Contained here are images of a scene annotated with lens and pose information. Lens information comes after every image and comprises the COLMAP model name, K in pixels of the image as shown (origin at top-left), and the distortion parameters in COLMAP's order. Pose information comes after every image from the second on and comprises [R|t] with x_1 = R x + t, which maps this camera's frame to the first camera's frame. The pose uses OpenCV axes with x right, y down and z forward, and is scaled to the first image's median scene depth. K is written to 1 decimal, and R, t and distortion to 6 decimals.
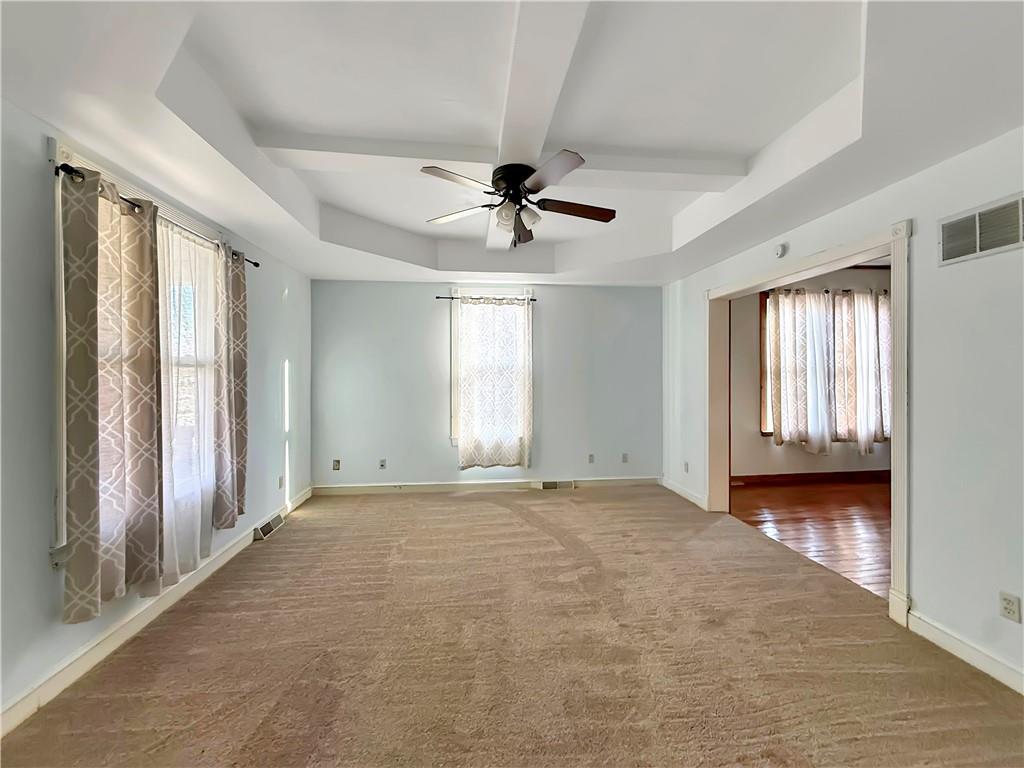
lens RADIAL K [[414.5, 0, 515.2], [0, 414.5, 368.6], [0, 0, 1]] dist [-0.001273, -0.000062]
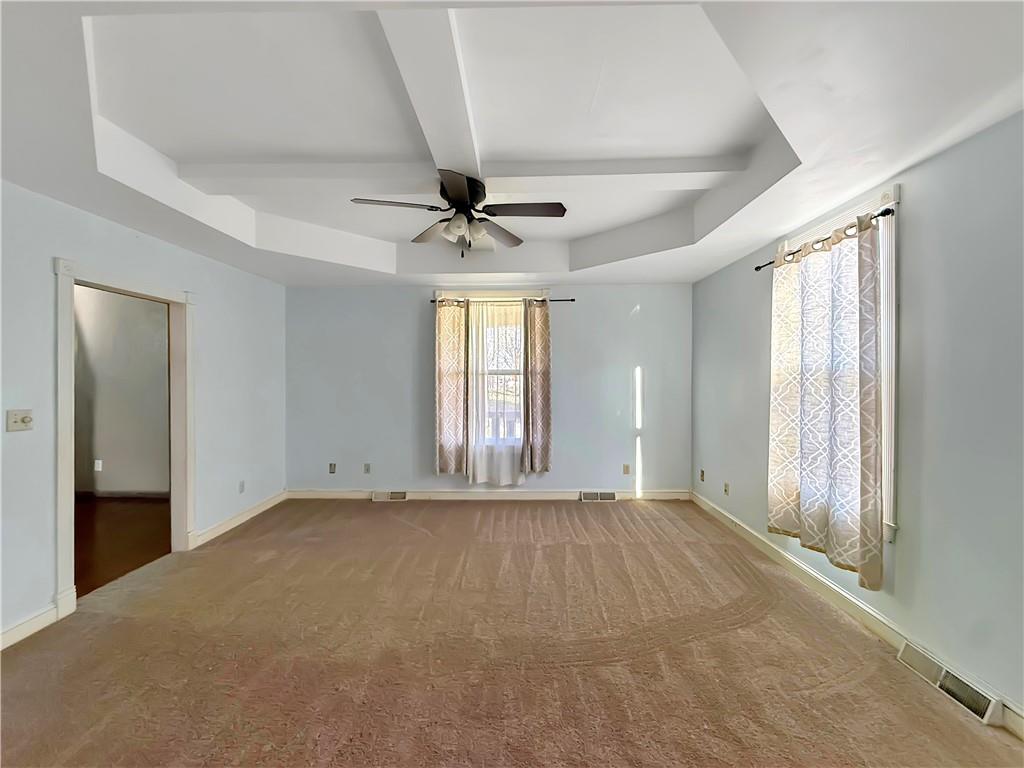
lens RADIAL K [[412.4, 0, 512.0], [0, 412.4, 384.0], [0, 0, 1]] dist [0.000599, 0.000119]
pose [[-0.133840, 0.025788, -0.990667, 0.851890], [0.015811, 0.999590, 0.023884, -0.007397], [0.990877, -0.012466, -0.134193, 1.080611]]
